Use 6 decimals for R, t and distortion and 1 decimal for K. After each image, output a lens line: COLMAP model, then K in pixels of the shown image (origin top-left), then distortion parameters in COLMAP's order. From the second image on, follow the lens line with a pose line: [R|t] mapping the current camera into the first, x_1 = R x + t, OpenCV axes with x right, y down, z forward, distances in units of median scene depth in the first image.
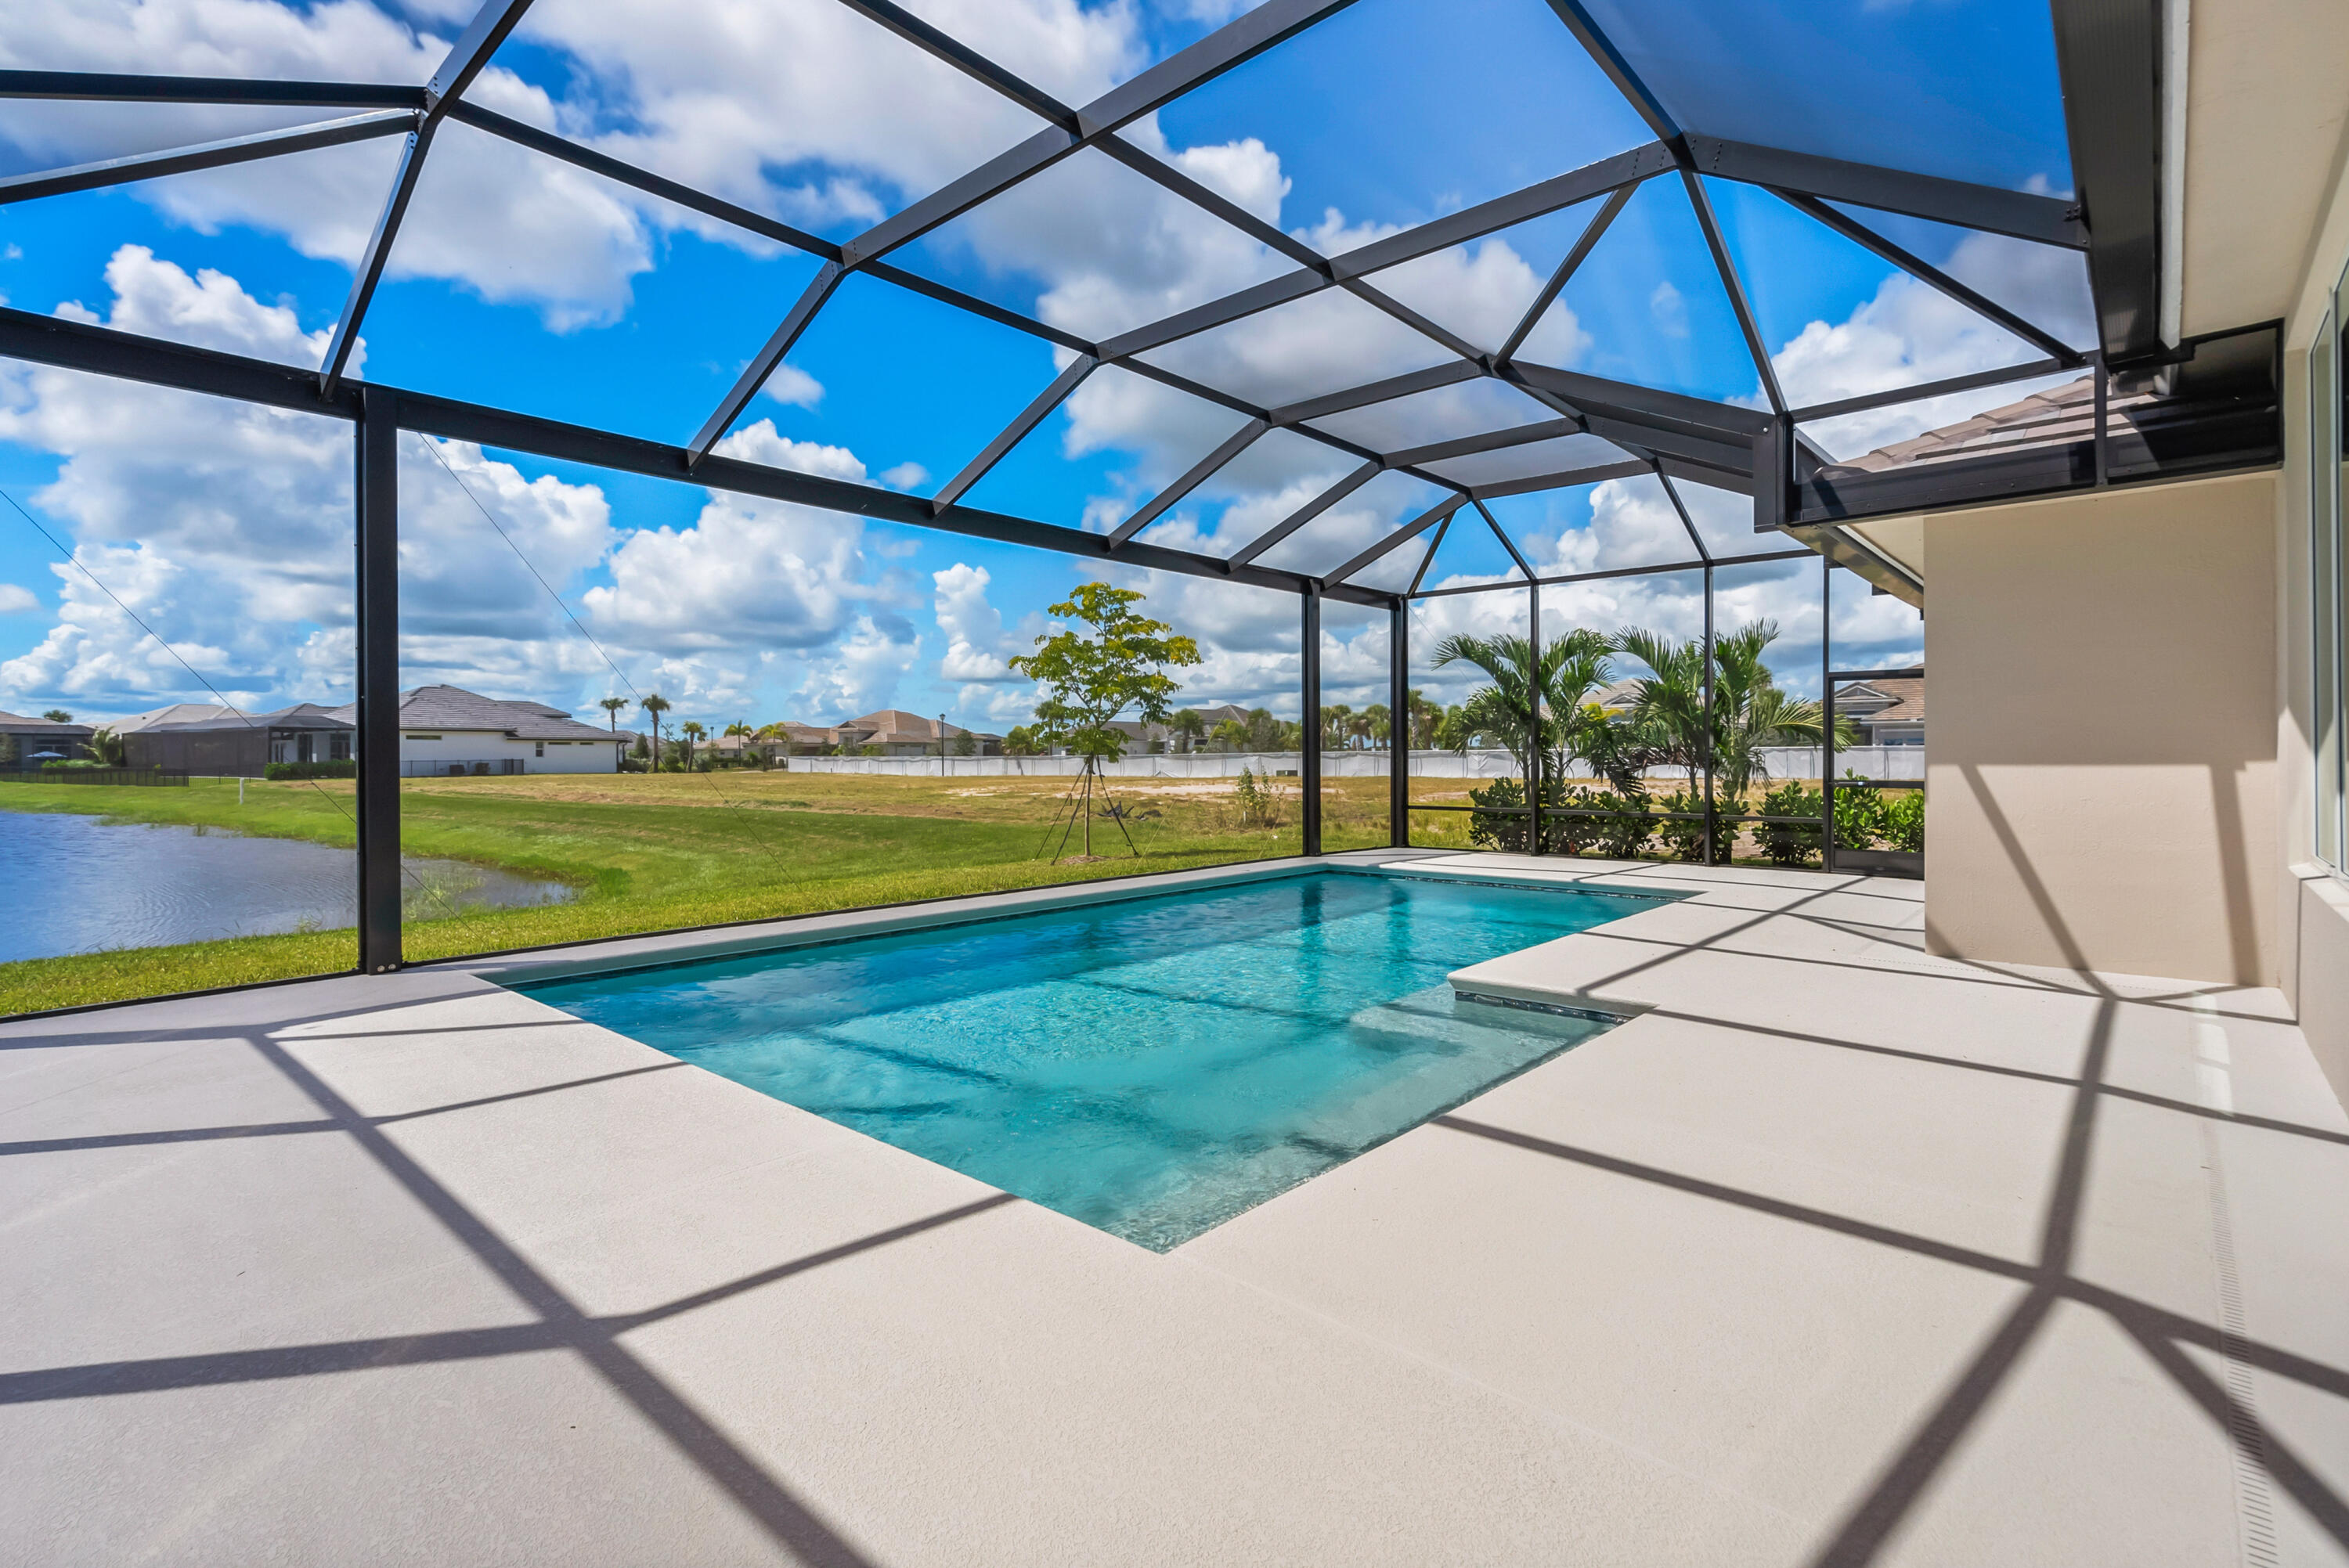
lens RADIAL K [[1075.5, 0, 1179.0], [0, 1075.5, 752.0], [0, 0, 1]] dist [-0.006761, 0.002958]
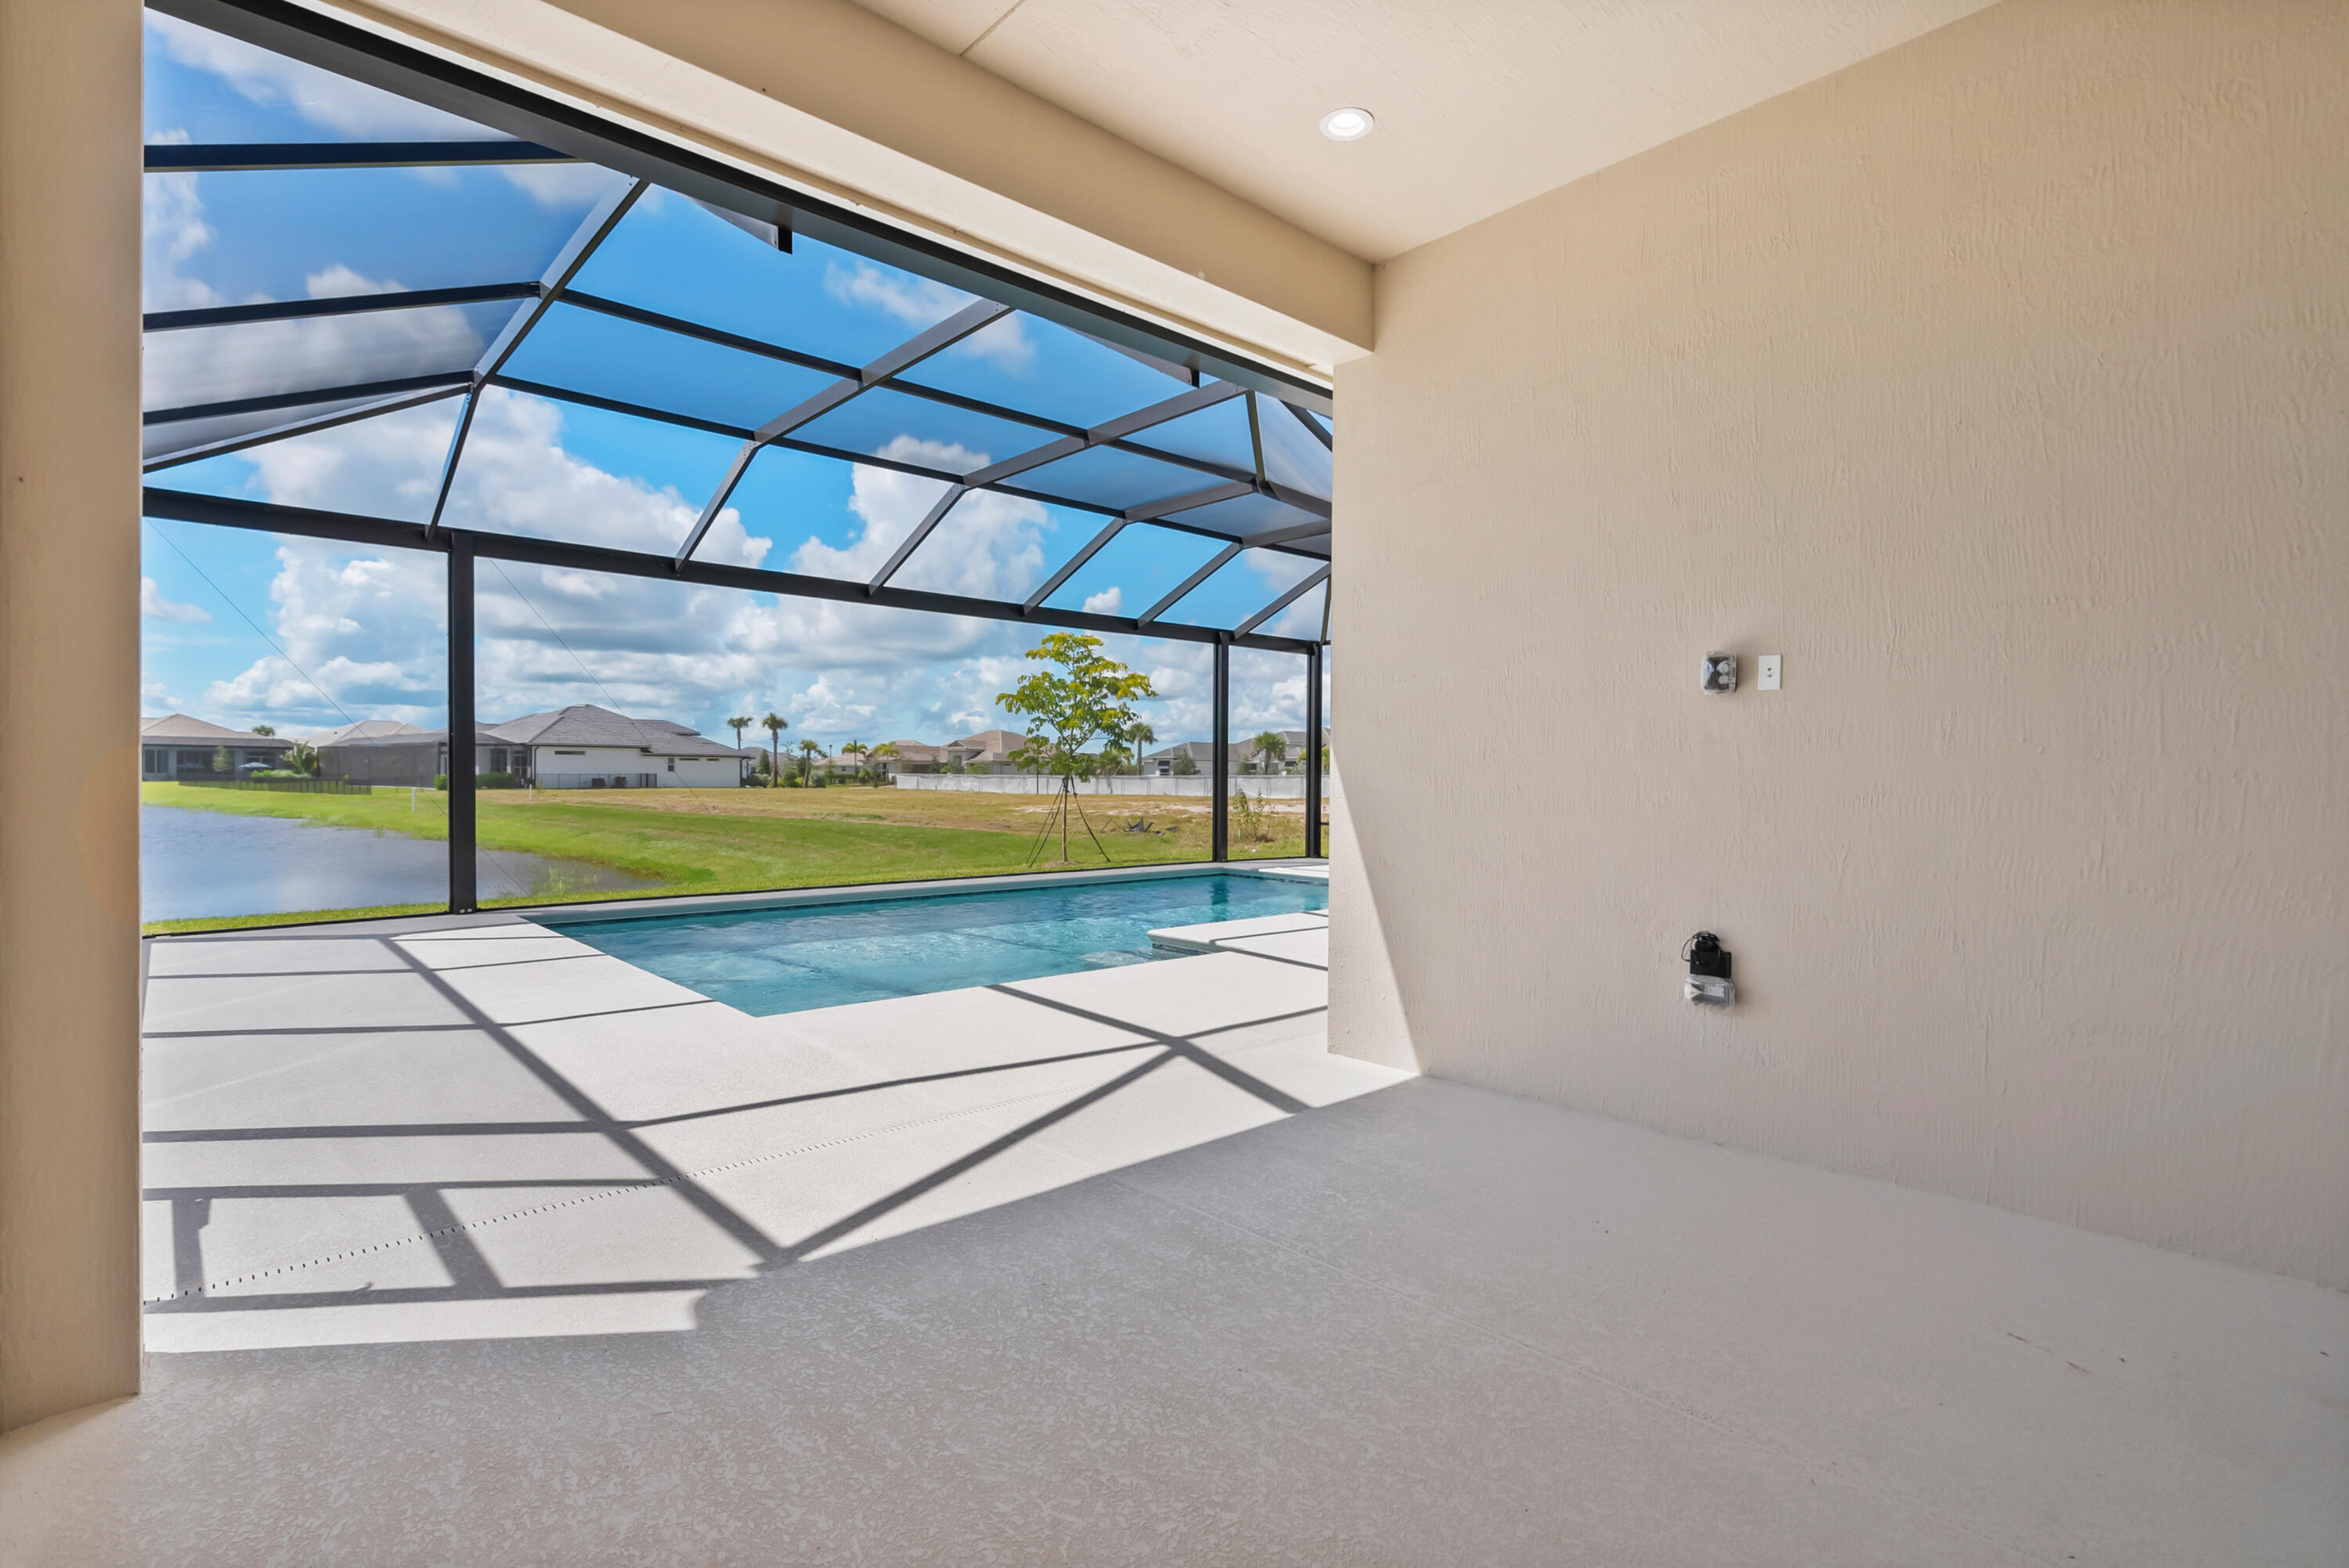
lens RADIAL K [[1075.5, 0, 1184.2], [0, 1075.5, 794.5], [0, 0, 1]] dist [-0.006761, 0.002958]
pose [[0.995070, 0.012331, -0.098405, 0.162537], [-0.010322, 0.999728, 0.020896, -0.002909], [0.098636, -0.019777, 0.994927, -0.160431]]
